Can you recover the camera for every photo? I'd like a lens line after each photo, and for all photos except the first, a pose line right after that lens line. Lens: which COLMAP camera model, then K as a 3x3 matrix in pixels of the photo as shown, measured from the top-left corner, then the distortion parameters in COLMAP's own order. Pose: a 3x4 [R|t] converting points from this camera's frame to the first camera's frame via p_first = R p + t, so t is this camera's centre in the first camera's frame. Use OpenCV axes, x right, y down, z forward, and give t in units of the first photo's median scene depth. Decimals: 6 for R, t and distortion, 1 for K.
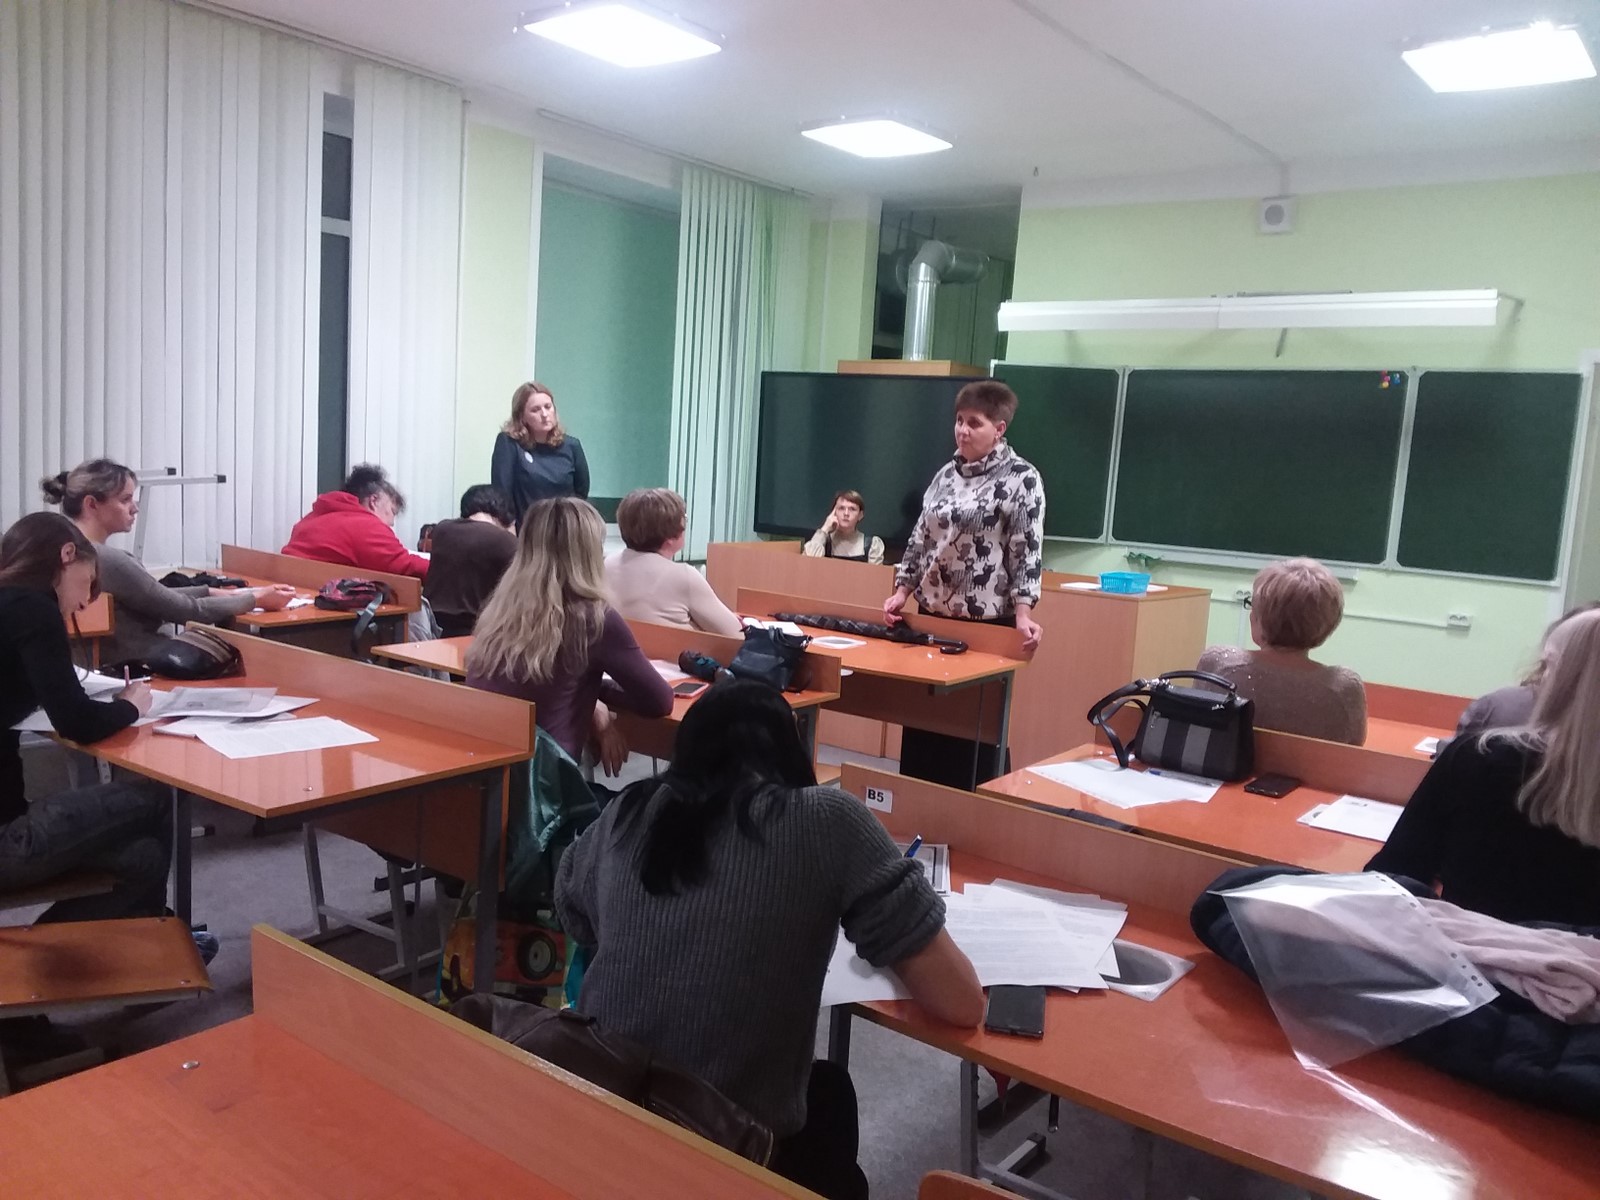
lens RADIAL K [[1286.5, 0, 799.3], [0, 1286.5, 628.9], [0, 0, 1]] dist [0.106969, -0.169851]
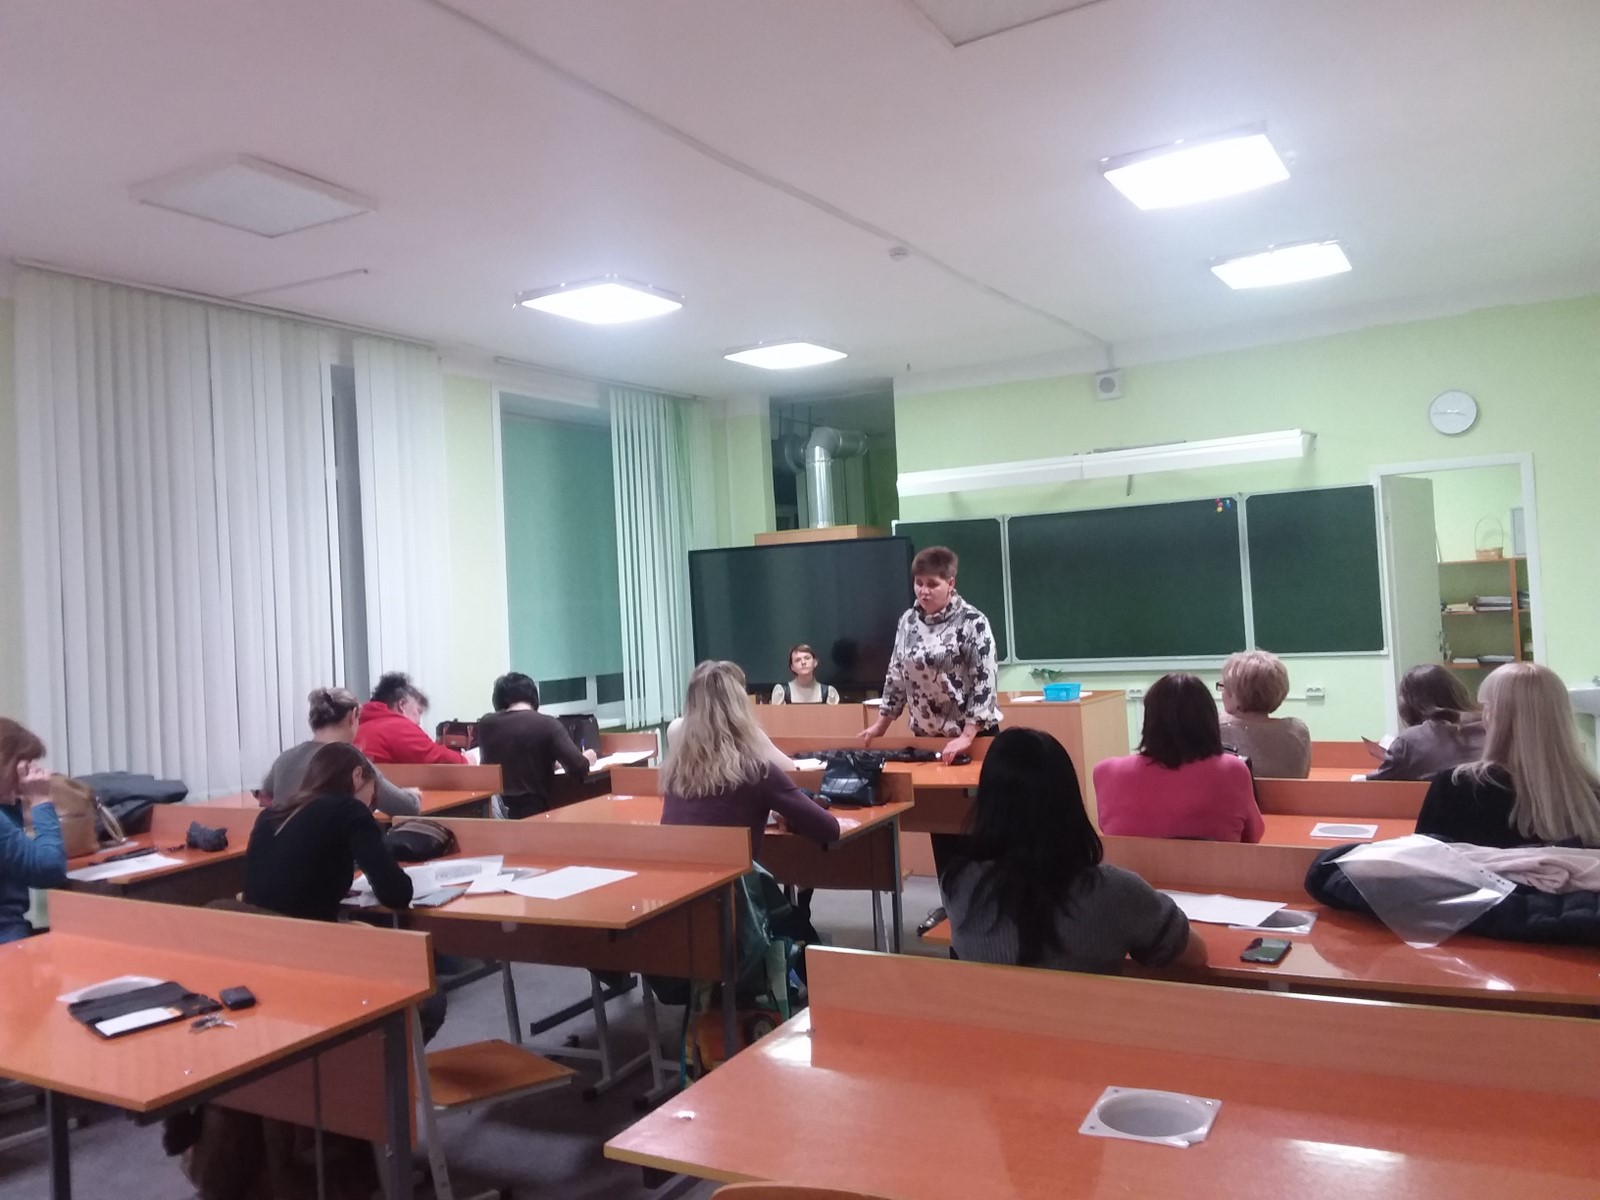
lens RADIAL K [[1259.7, 0, 799.7], [0, 1259.7, 578.5], [0, 0, 1]] dist [0.117513, -0.197262]
pose [[0.983885, -0.113769, 0.137940, -0.121640], [0.134189, 0.979670, -0.149129, 0.003154], [-0.118170, 0.165236, 0.979149, -0.124960]]
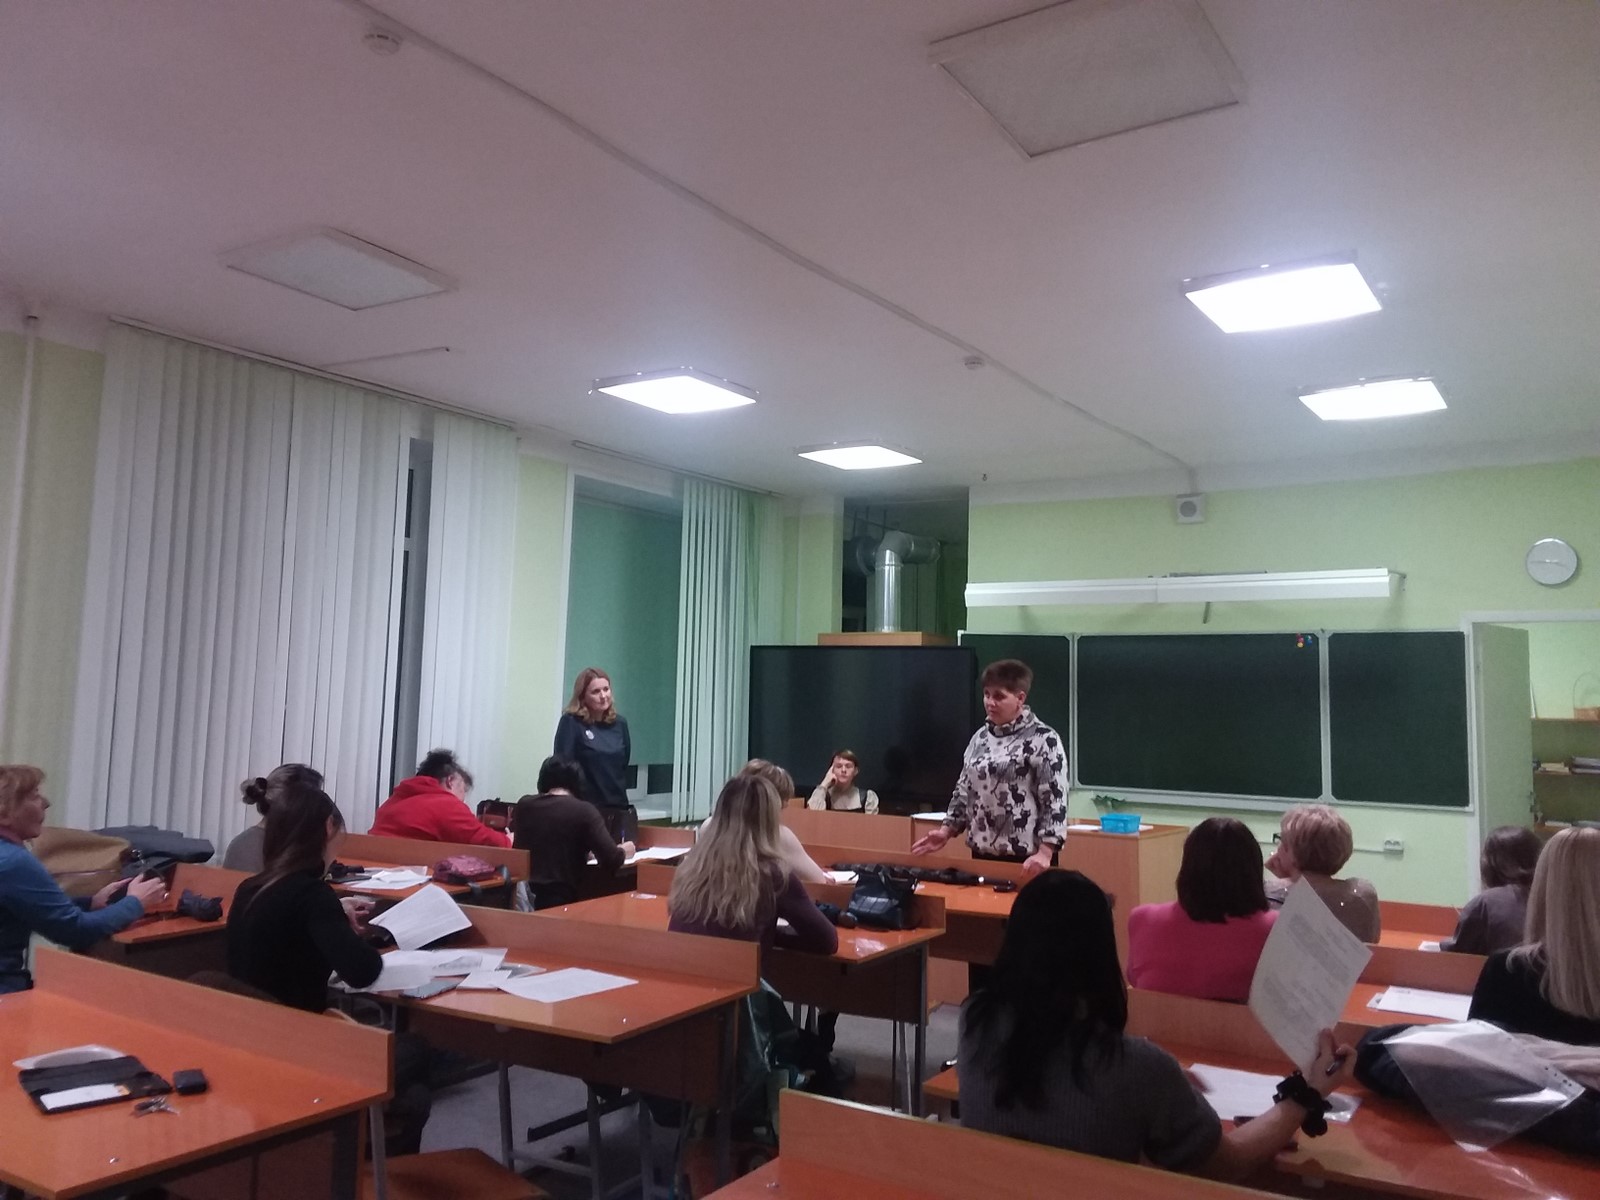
lens RADIAL K [[1261.2, 0, 799.1], [0, 1261.2, 582.0], [0, 0, 1]] dist [0.098218, -0.144311]
pose [[0.996160, -0.032410, 0.081329, -0.102465], [0.050364, 0.971995, -0.229540, 0.000756], [-0.071612, 0.232755, 0.969895, -0.109162]]
